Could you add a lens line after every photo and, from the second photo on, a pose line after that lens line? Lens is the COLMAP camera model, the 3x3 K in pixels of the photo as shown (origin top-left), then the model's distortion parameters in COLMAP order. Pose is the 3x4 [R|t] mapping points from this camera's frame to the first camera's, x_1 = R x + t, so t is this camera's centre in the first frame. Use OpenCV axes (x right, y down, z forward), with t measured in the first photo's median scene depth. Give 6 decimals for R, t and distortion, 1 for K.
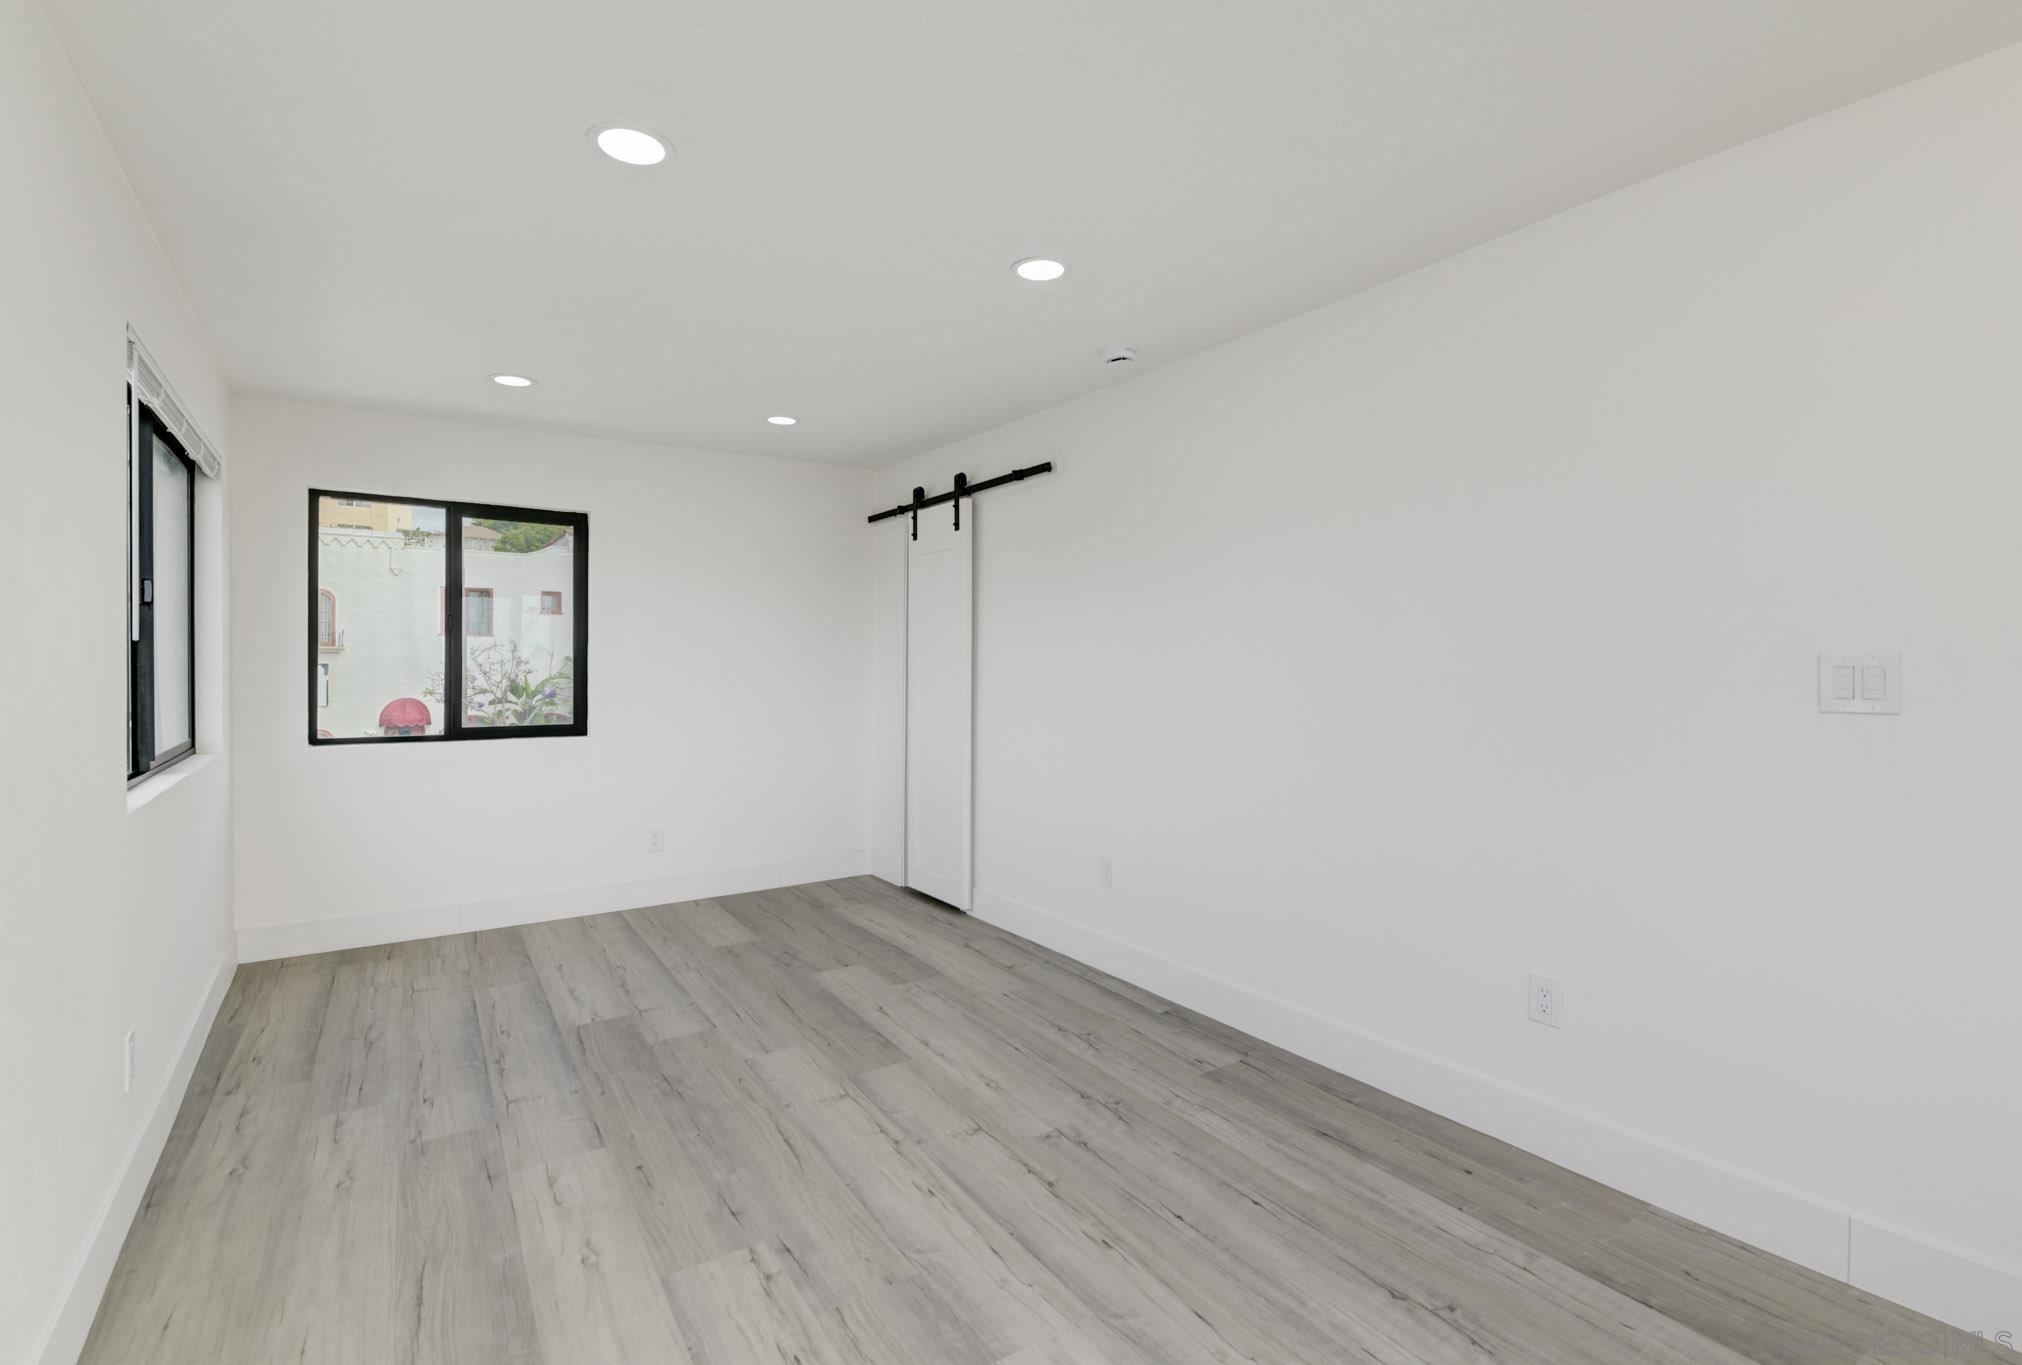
lens RADIAL K [[928.8, 0, 1013.8], [0, 928.8, 674.9], [0, 0, 1]] dist [0.004533, -0.000683]
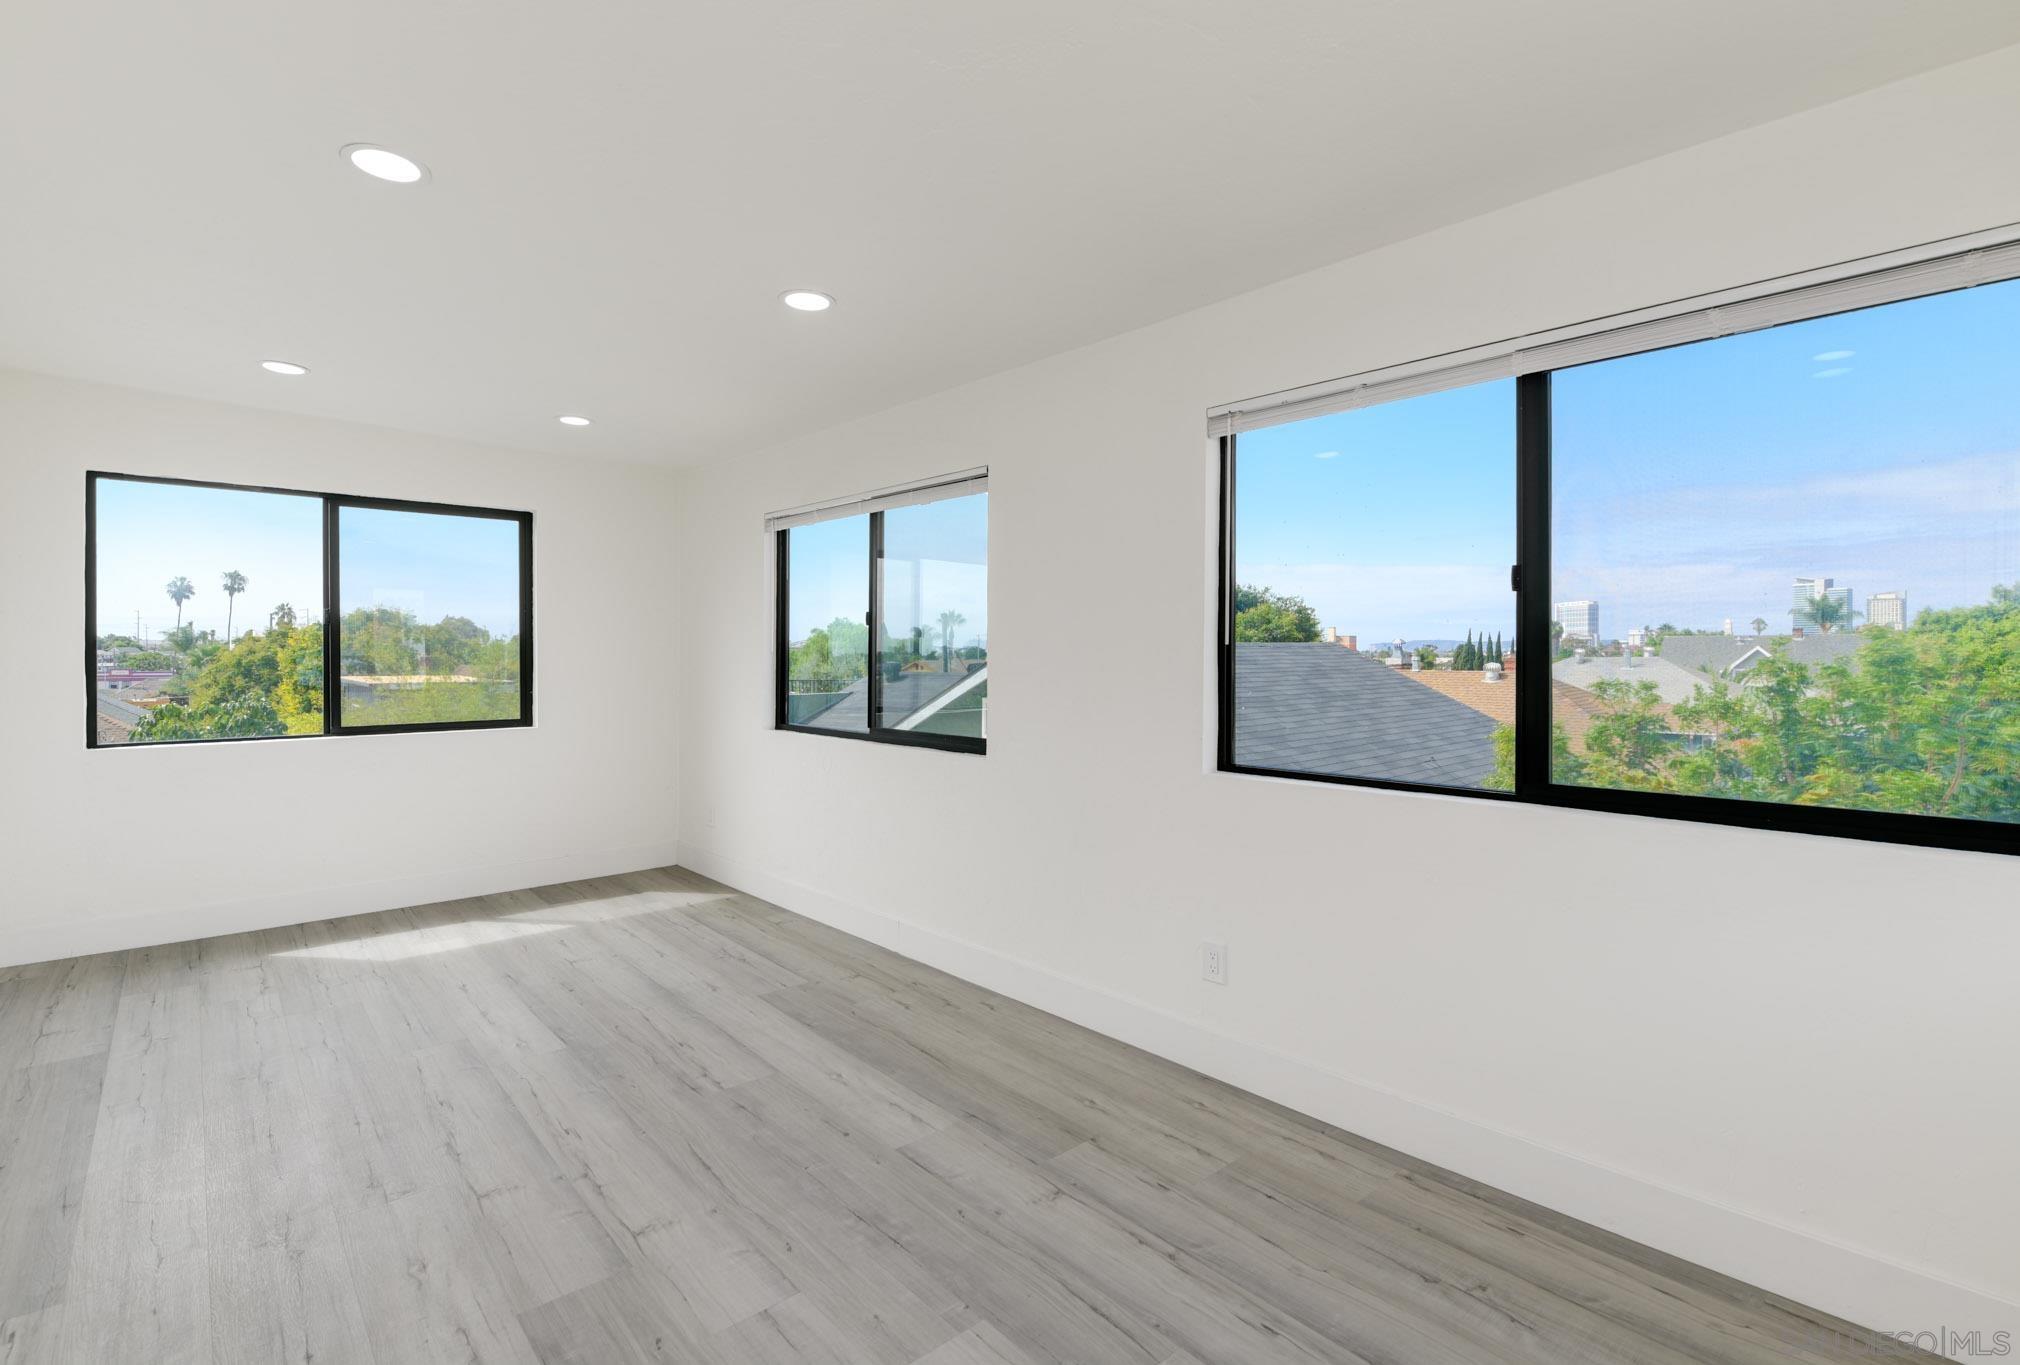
lens RADIAL K [[927.9, 0, 1006.7], [0, 927.9, 663.5], [0, 0, 1]] dist [0.004533, -0.000683]
pose [[-0.988151, 0.000629, -0.153481, -0.354836], [-0.002839, 0.999746, 0.022377, -0.031504], [0.153456, 0.022548, -0.987898, 1.747613]]
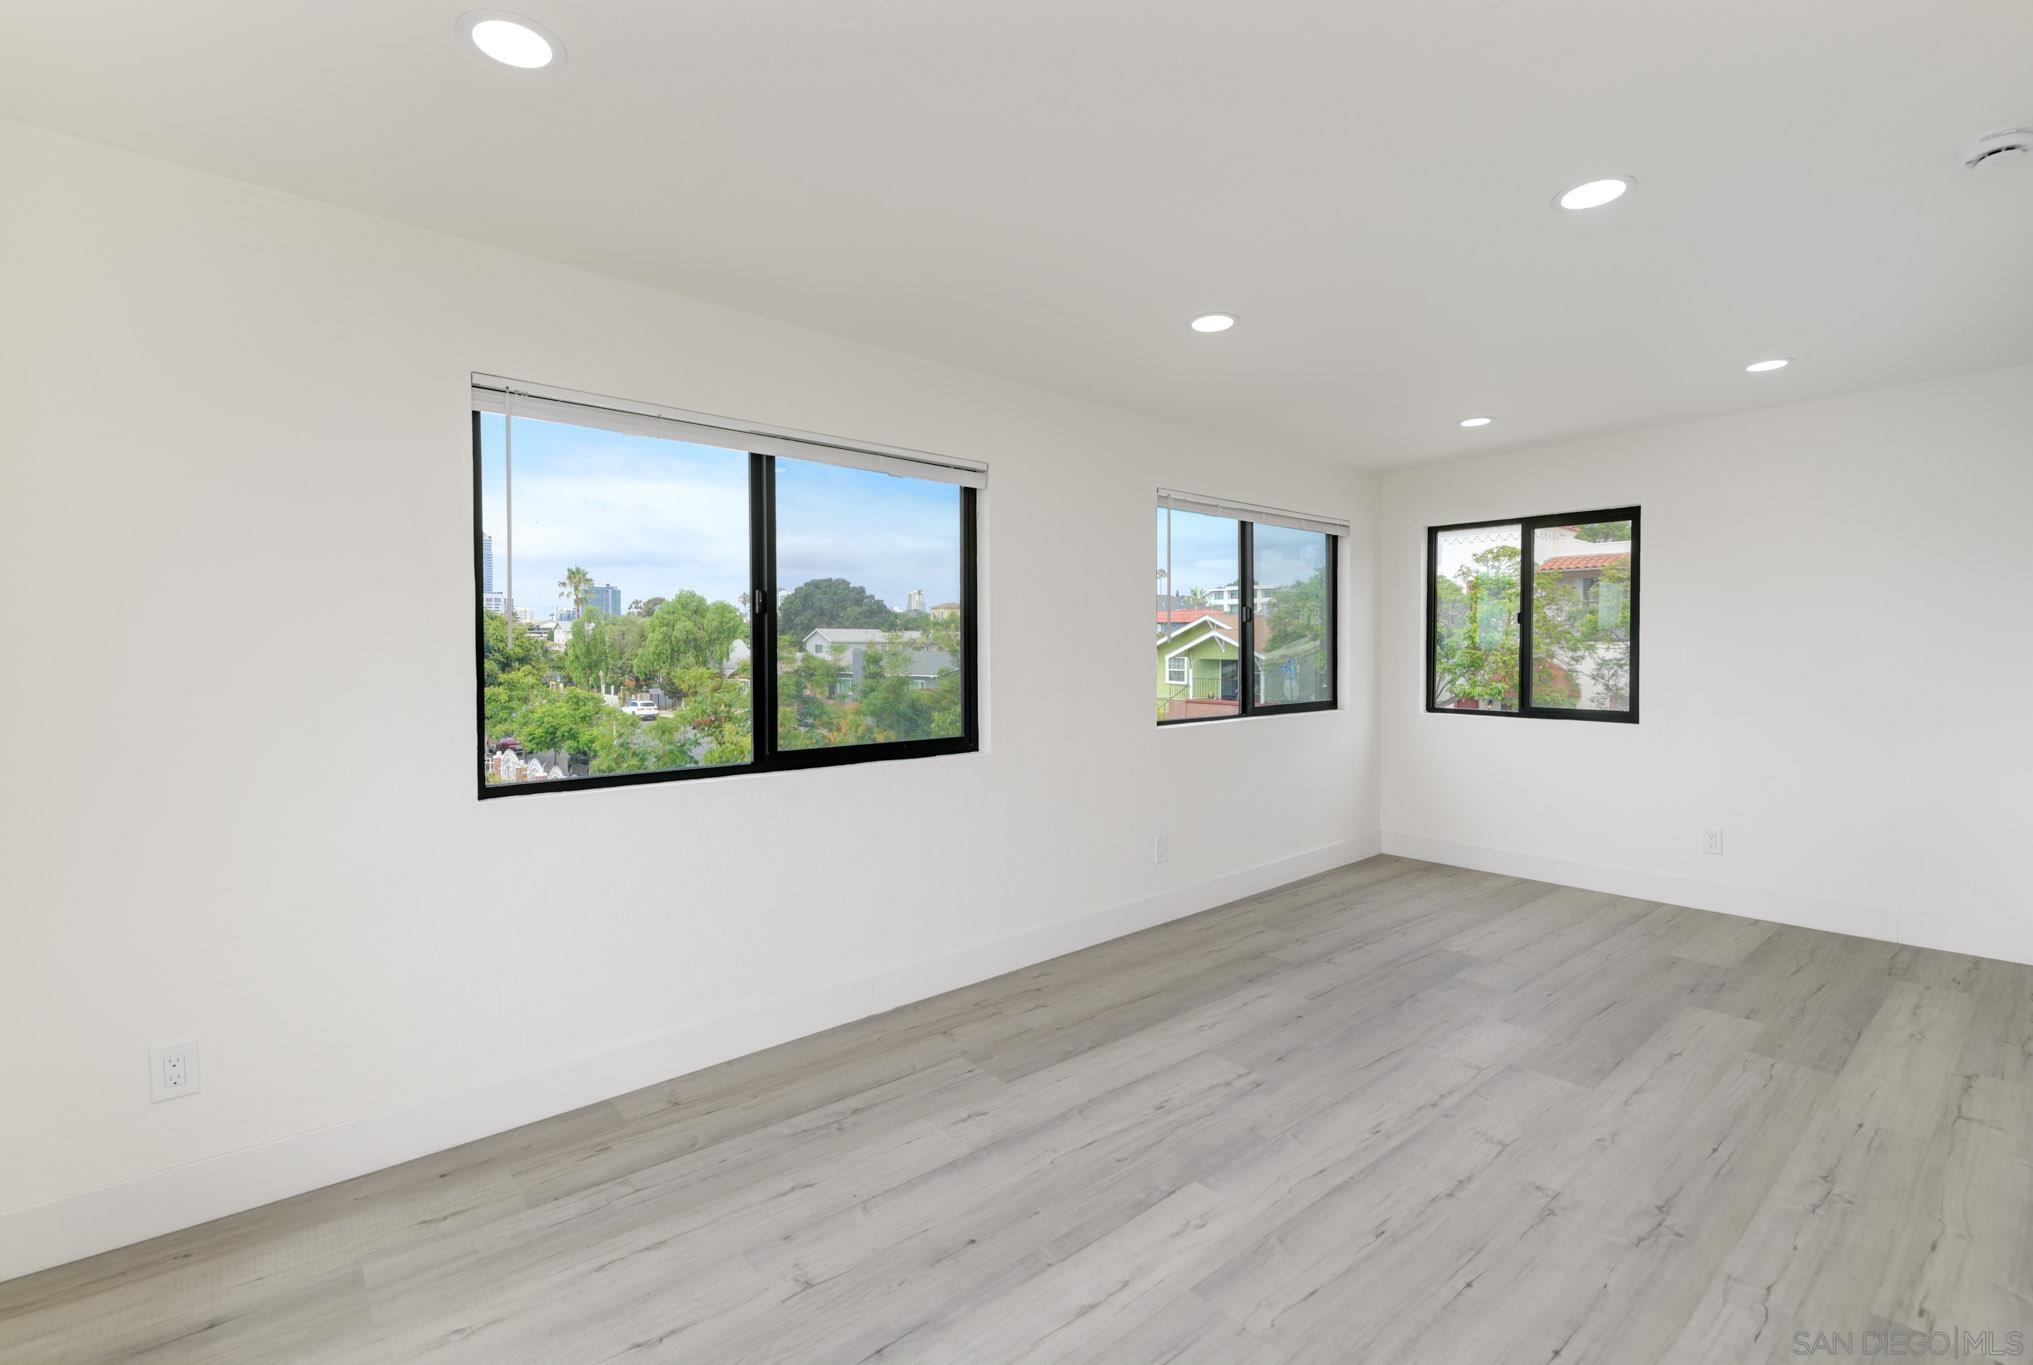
lens RADIAL K [[875.9, 0, 1015.6], [0, 875.9, 681.7], [0, 0, 1]] dist [-0.004176, -0.001235]
pose [[0.109956, 0.032415, -0.993408, 0.710860], [-0.006176, 0.999471, 0.031930, -0.012165], [0.993917, 0.002624, 0.110098, 0.361320]]
